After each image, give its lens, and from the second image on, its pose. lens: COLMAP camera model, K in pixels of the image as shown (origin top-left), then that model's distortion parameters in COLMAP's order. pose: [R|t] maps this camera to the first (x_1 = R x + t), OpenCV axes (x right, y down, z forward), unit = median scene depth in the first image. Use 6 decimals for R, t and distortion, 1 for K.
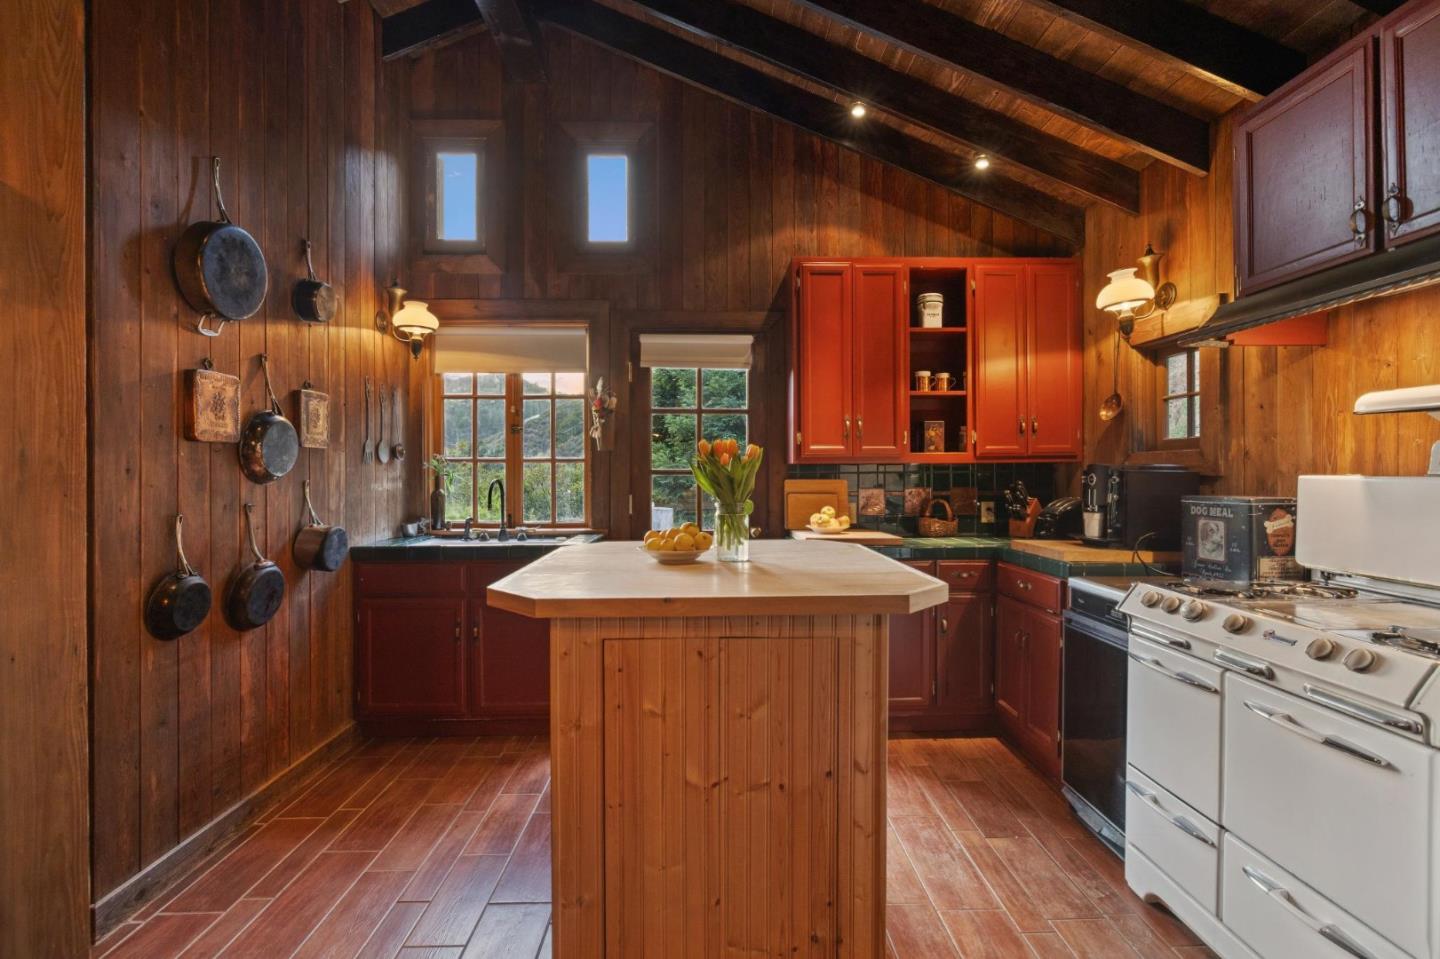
lens RADIAL K [[614.0, 0, 713.5], [0, 614.0, 471.9], [0, 0, 1]] dist [-0.004040, 0.001016]
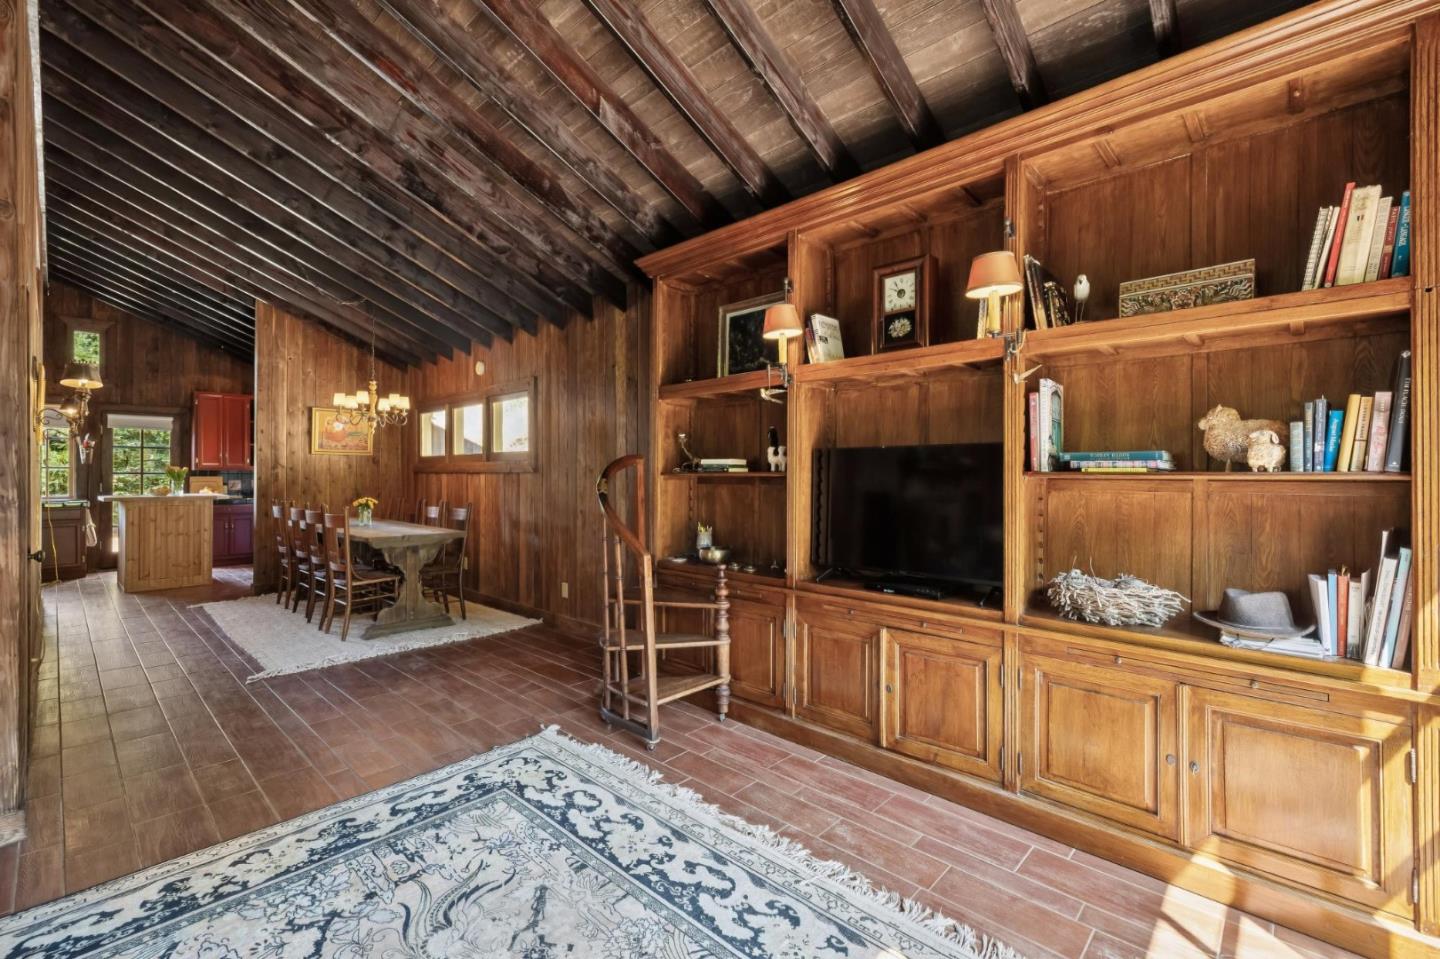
lens RADIAL K [[614.0, 0, 725.5], [0, 614.0, 471.5], [0, 0, 1]] dist [-0.004040, 0.001016]
pose [[0.681552, 0.003891, 0.731759, -0.221198], [0.002142, 0.999971, -0.007312, 0.014571], [-0.731766, 0.006551, 0.681524, -2.279715]]
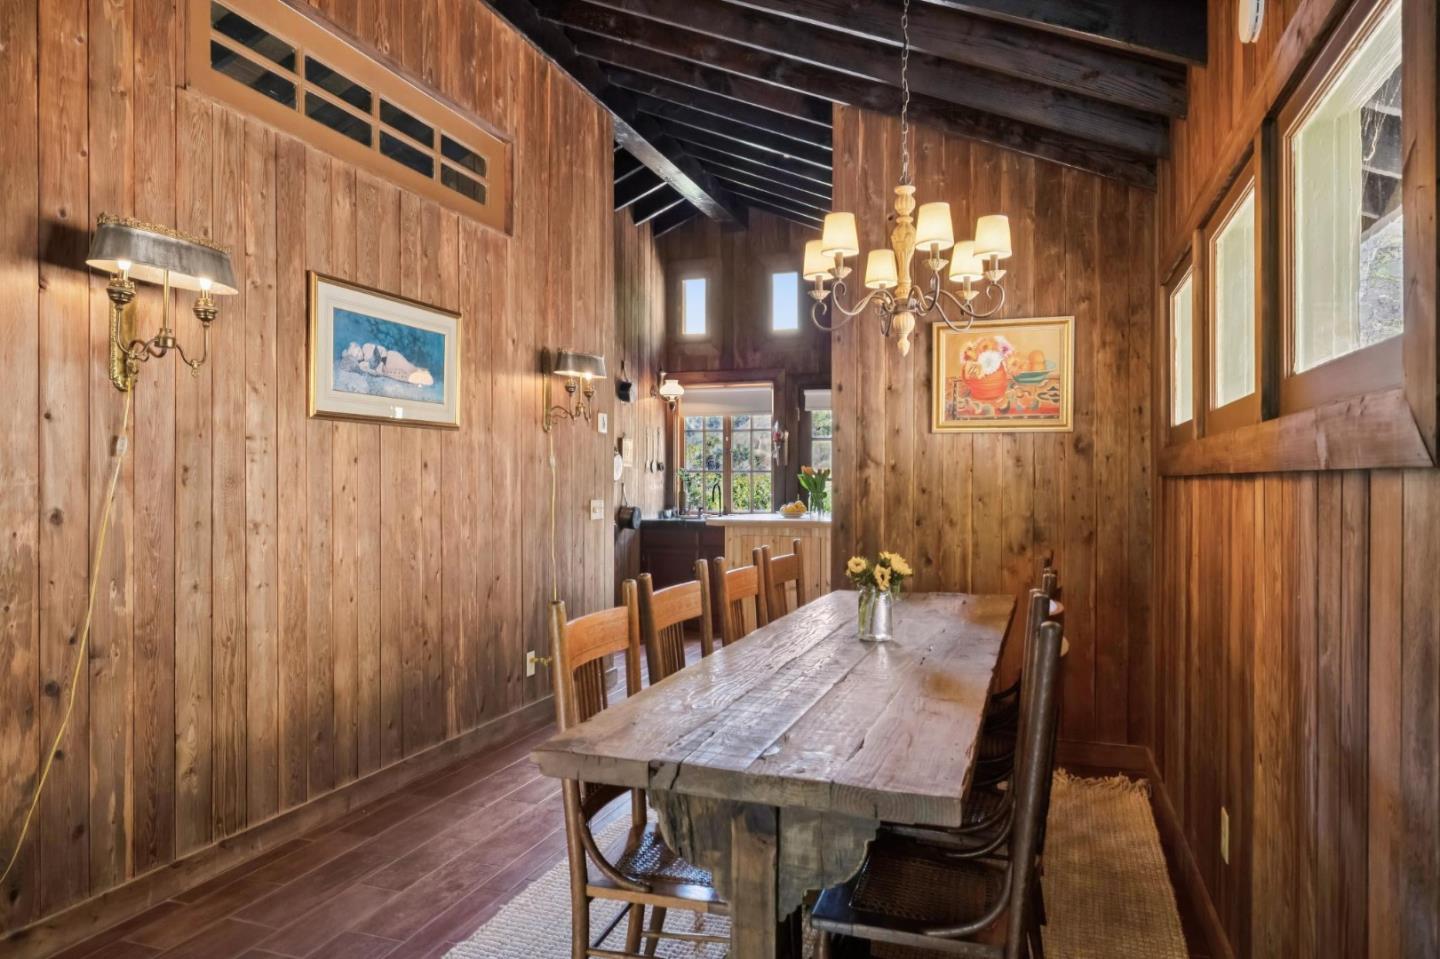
lens RADIAL K [[918.2, 0, 728.2], [0, 918.2, 486.3], [0, 0, 1]] dist [-0.005991, -0.000778]
pose [[0.943333, 0.005315, -0.331805, 0.465129], [-0.004875, 0.999986, 0.002157, 0.012372], [0.331812, -0.000417, 0.943345, -1.235088]]
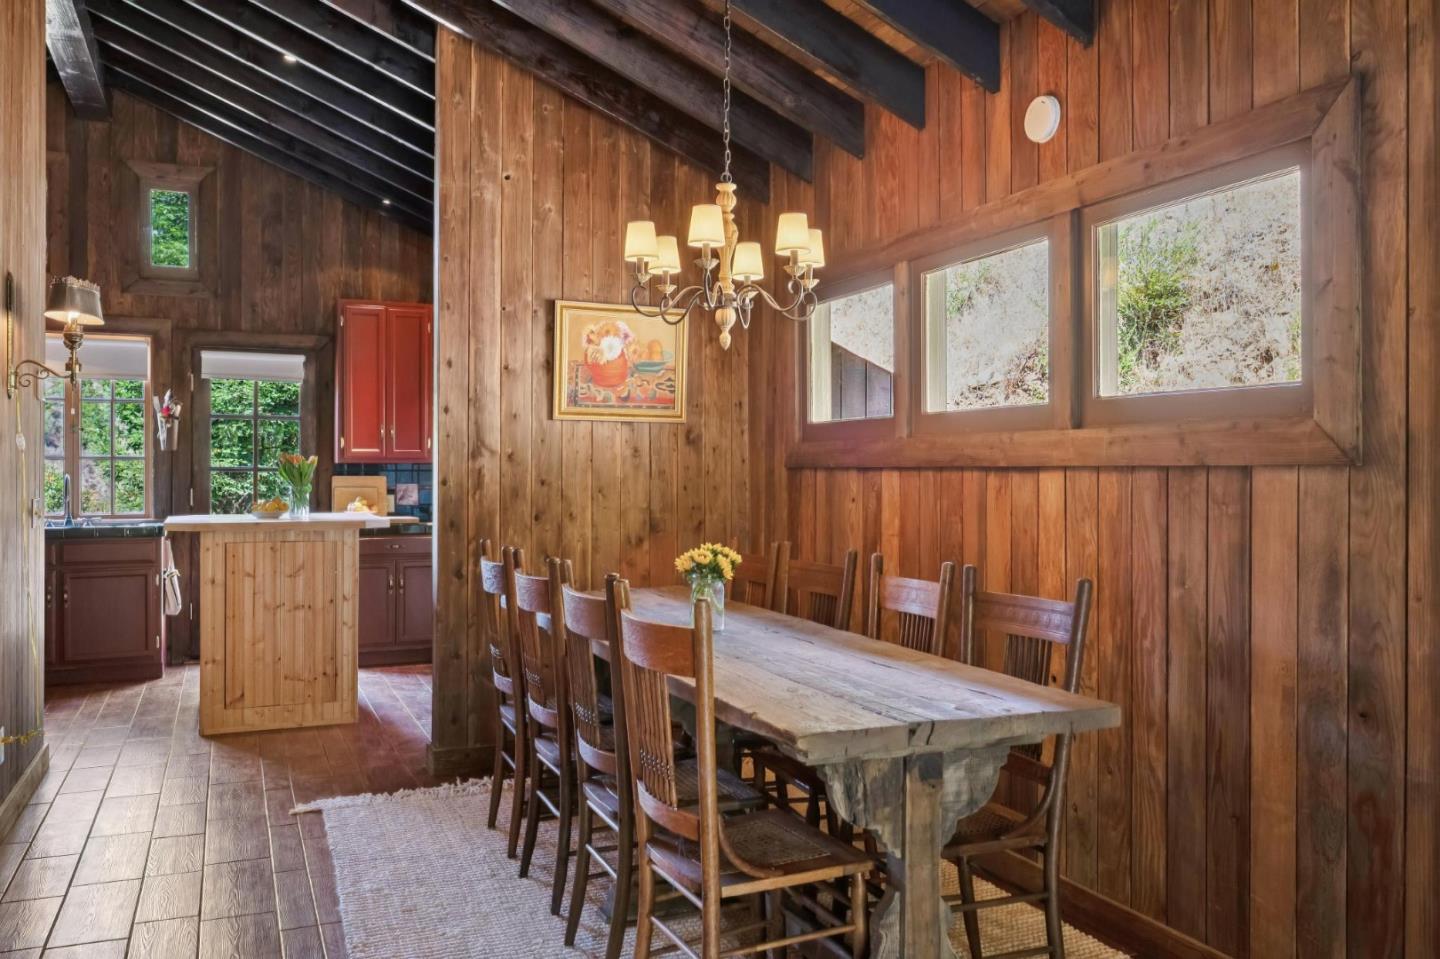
lens RADIAL K [[1134.2, 0, 716.6], [0, 1134.2, 471.7], [0, 0, 1]] dist [-0.008096, -0.004939]
pose [[0.922693, 0.004108, 0.385515, -0.045805], [-0.002439, 0.999985, -0.004819, 0.012757], [-0.385529, 0.003506, 0.922689, -1.354826]]
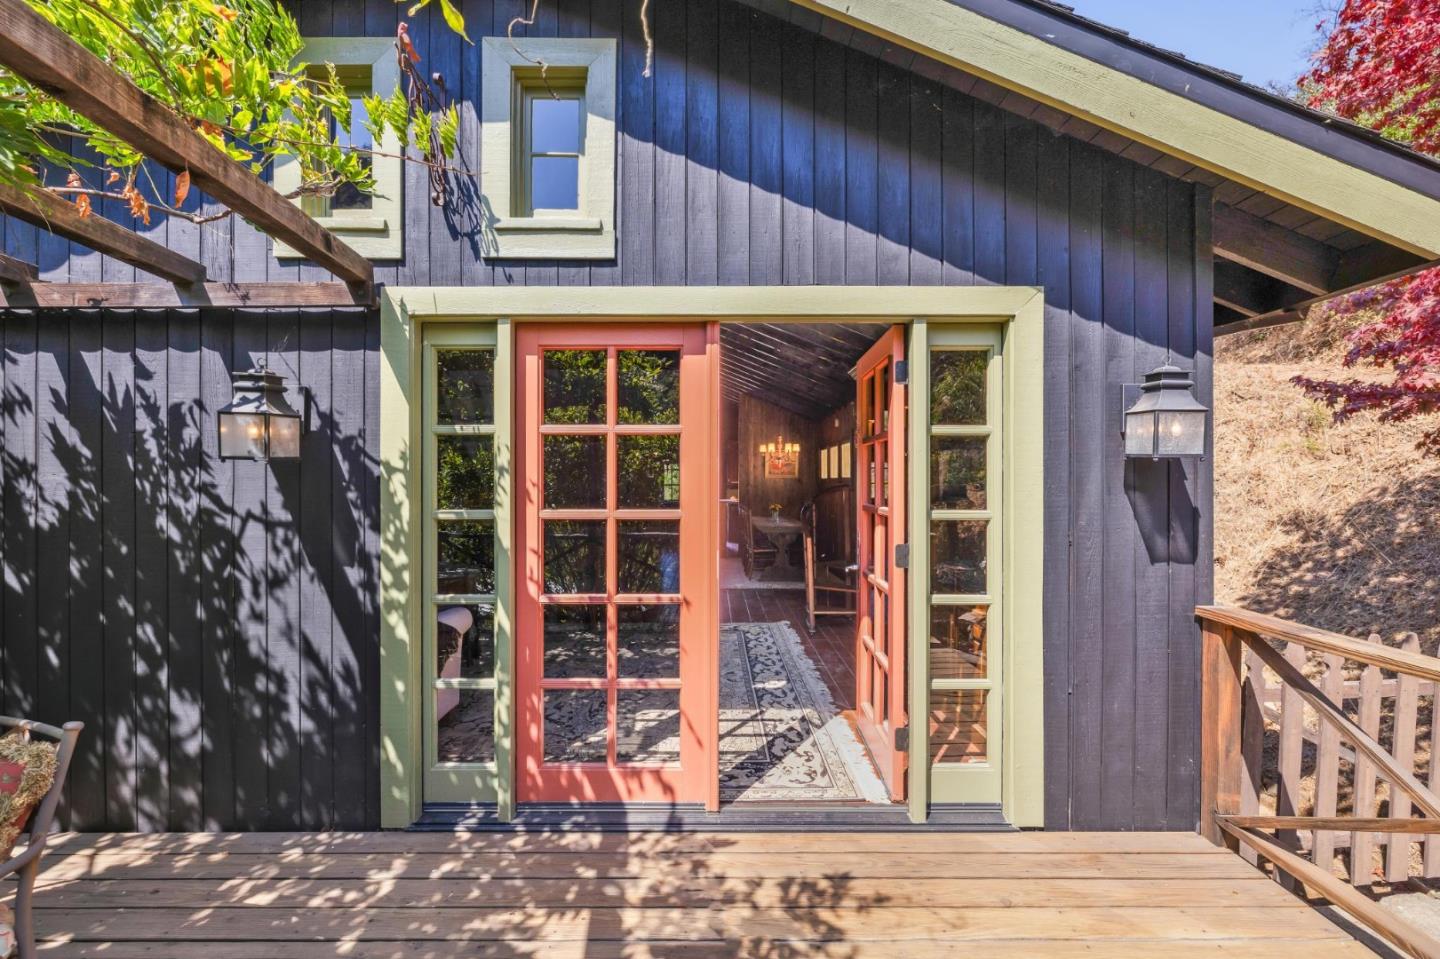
lens RADIAL K [[614.0, 0, 718.7], [0, 614.0, 484.0], [0, 0, 1]] dist [-0.004040, 0.001016]
pose [[0.999967, 0.005941, -0.005524, 0.078407], [-0.005958, 0.999978, -0.002924, -0.016087], [0.005507, 0.002957, 0.999980, -3.289010]]
